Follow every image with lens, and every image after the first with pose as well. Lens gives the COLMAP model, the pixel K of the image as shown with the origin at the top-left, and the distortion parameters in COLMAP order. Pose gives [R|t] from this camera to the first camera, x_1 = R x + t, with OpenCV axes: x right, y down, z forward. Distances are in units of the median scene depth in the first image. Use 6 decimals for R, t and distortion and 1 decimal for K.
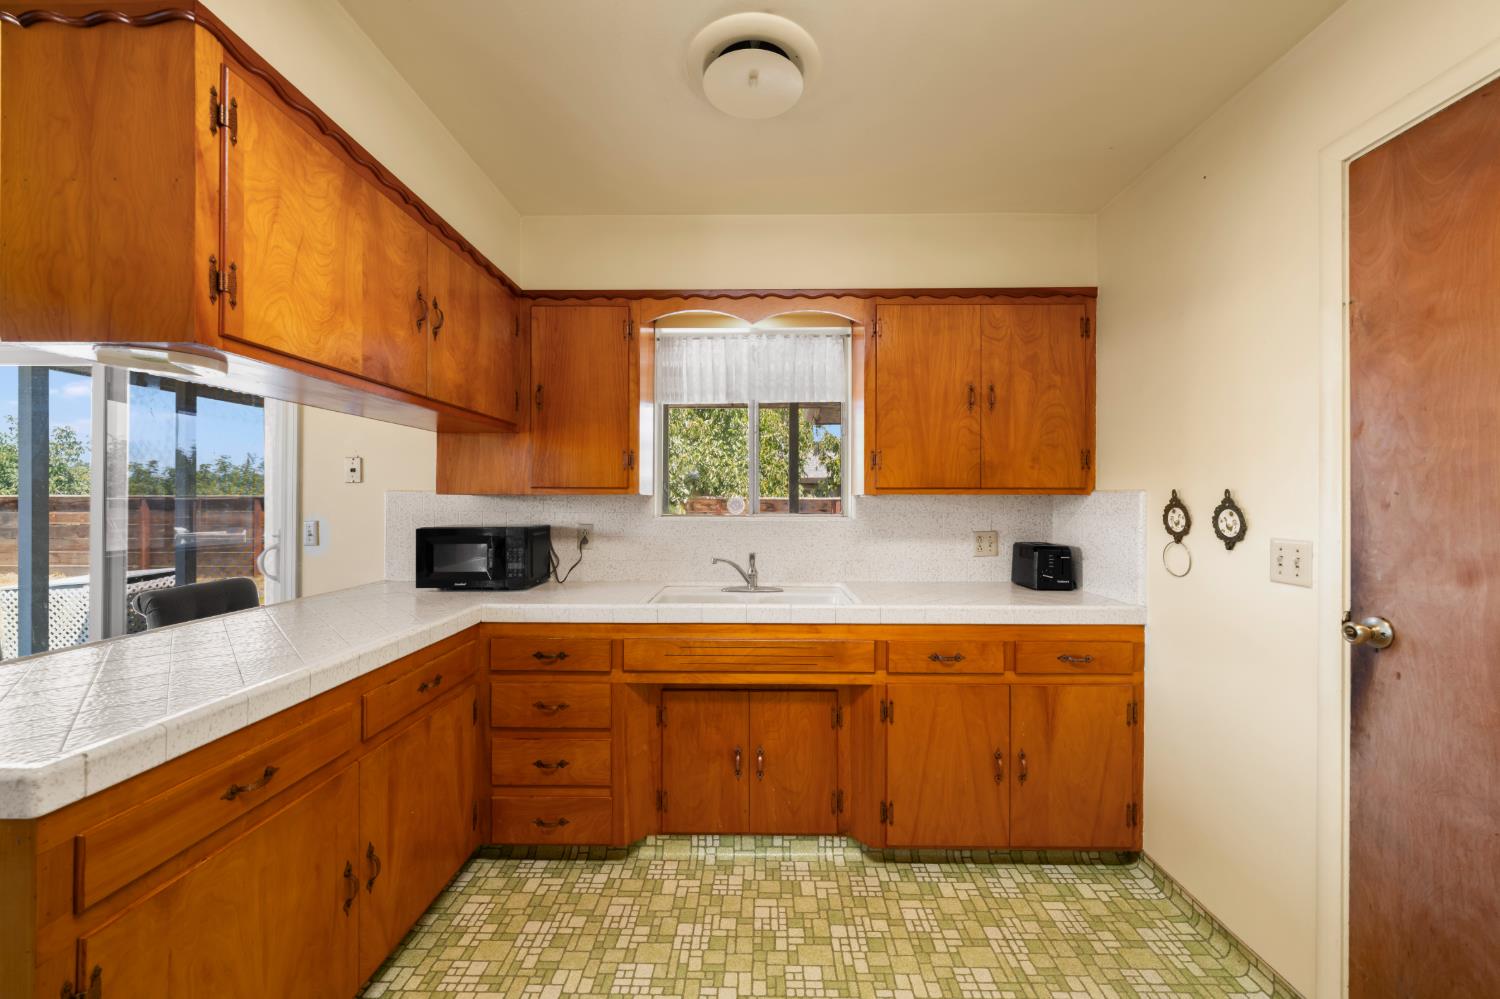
lens RADIAL K [[590.5, 0, 750.4], [0, 590.5, 500.1], [0, 0, 1]] dist [-0.007981, -0.000042]
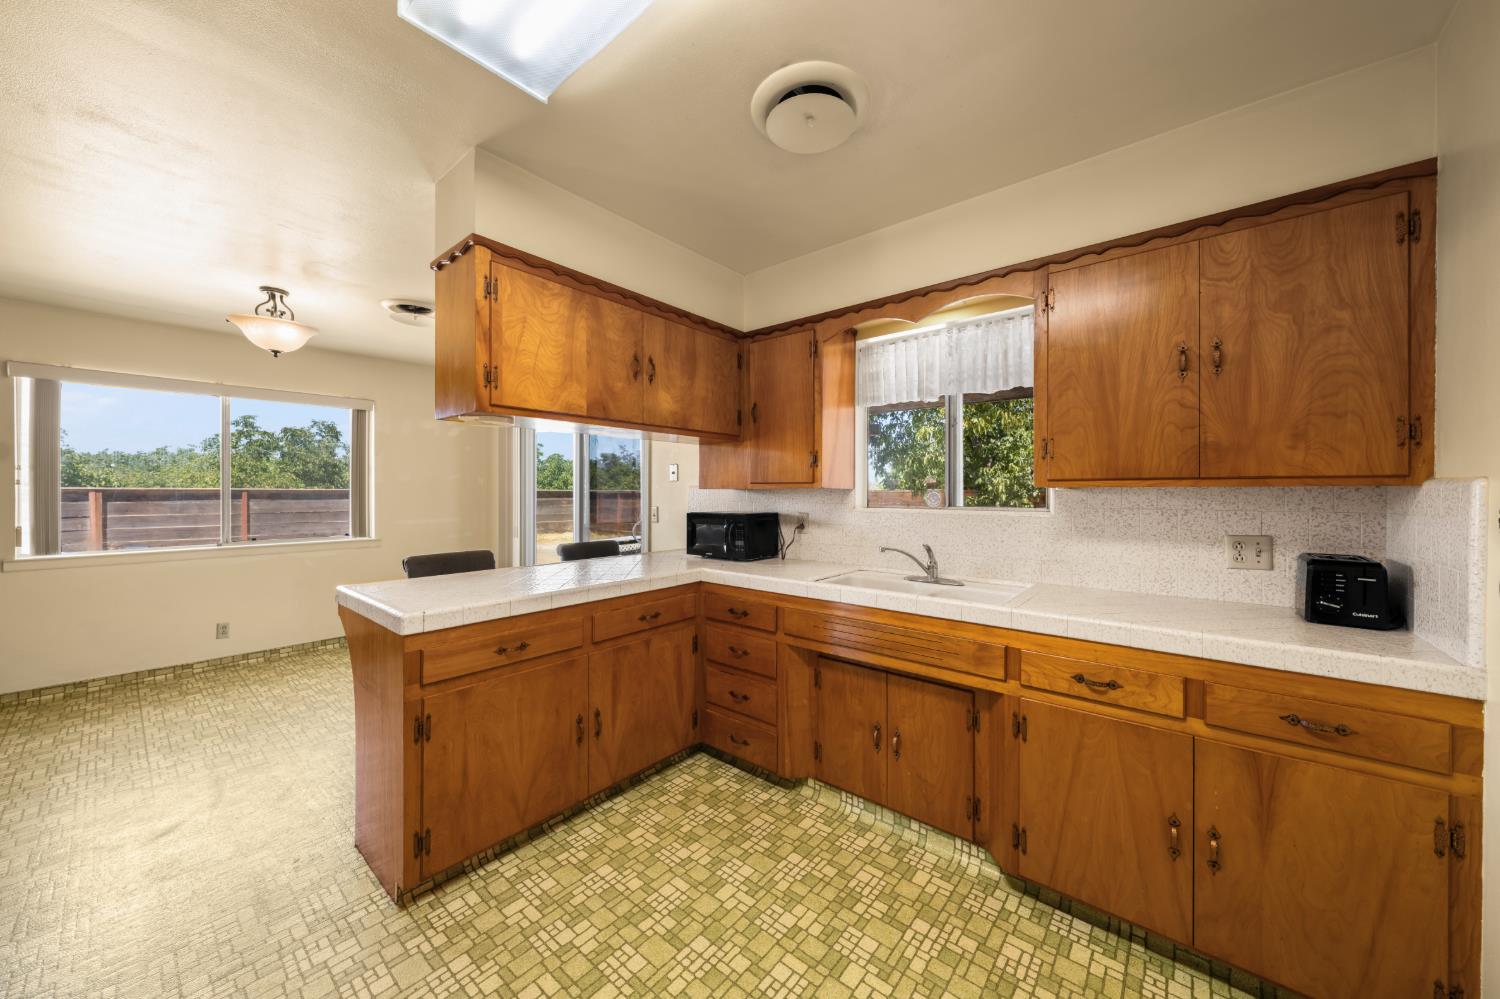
lens RADIAL K [[532.8, 0, 748.8], [0, 532.8, 494.1], [0, 0, 1]] dist [-0.007953, 0.000203]
pose [[0.773918, 0.002440, -0.633281, 0.422461], [-0.001144, 0.999996, 0.002455, -0.000347], [0.633284, -0.001176, 0.773918, 0.105429]]
